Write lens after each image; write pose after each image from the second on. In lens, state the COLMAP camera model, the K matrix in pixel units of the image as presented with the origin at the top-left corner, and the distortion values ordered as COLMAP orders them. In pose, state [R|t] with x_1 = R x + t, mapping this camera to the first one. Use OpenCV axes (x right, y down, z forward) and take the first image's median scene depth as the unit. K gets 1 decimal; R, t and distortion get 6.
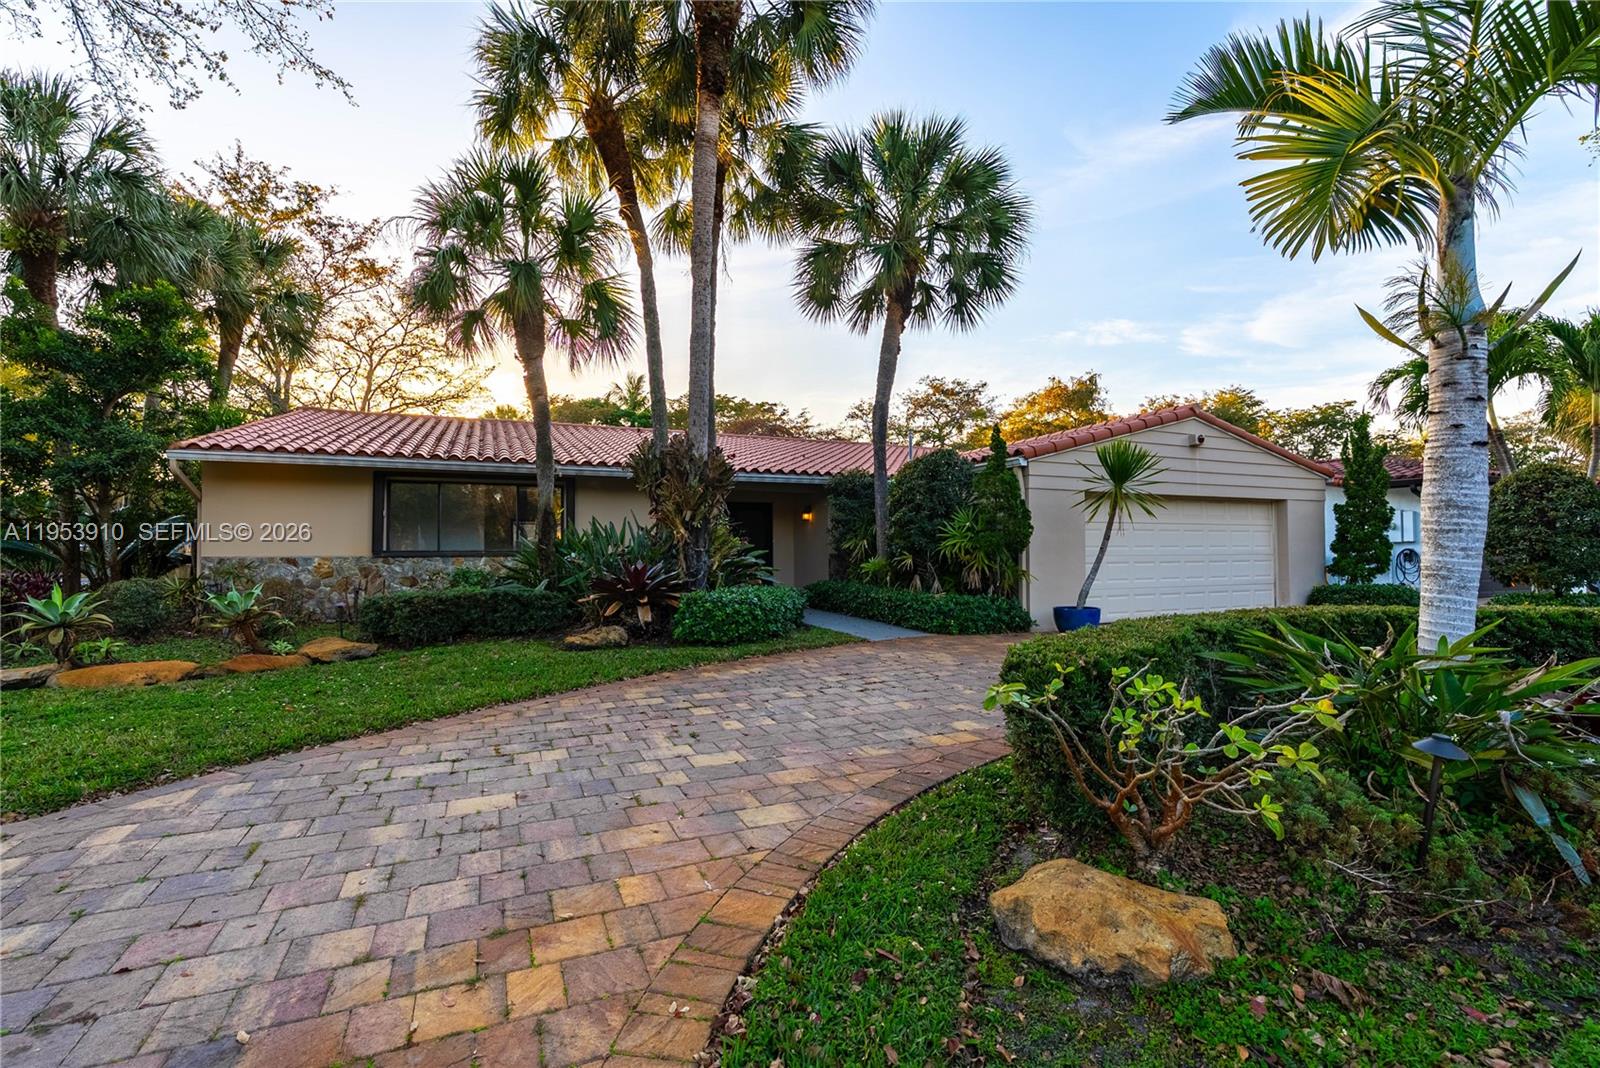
lens RADIAL K [[726.5, 0, 805.7], [0, 726.5, 529.0], [0, 0, 1]] dist [-0.005435, 0.001404]
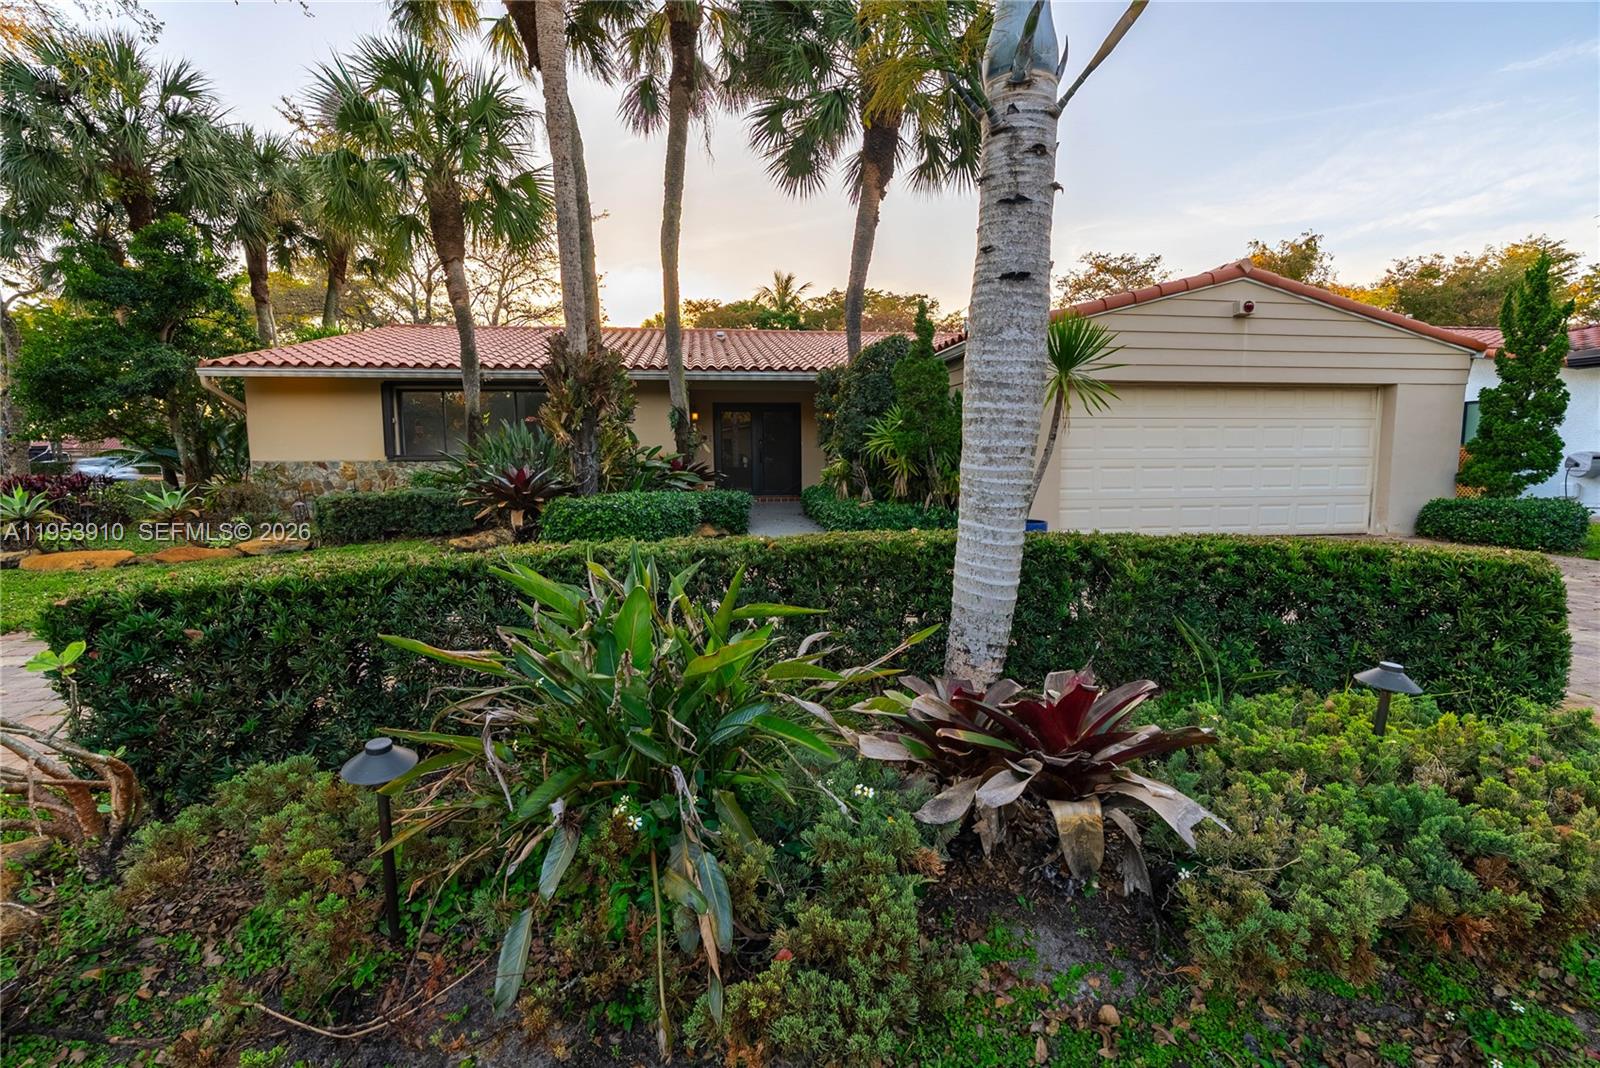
lens RADIAL K [[726.5, 0, 805.7], [0, 726.5, 529.0], [0, 0, 1]] dist [-0.005435, 0.001404]
pose [[0.962990, 0.024758, -0.268399, 0.304410], [0.011058, 0.991306, 0.131115, 0.003748], [0.269311, -0.129230, 0.954343, 0.110792]]
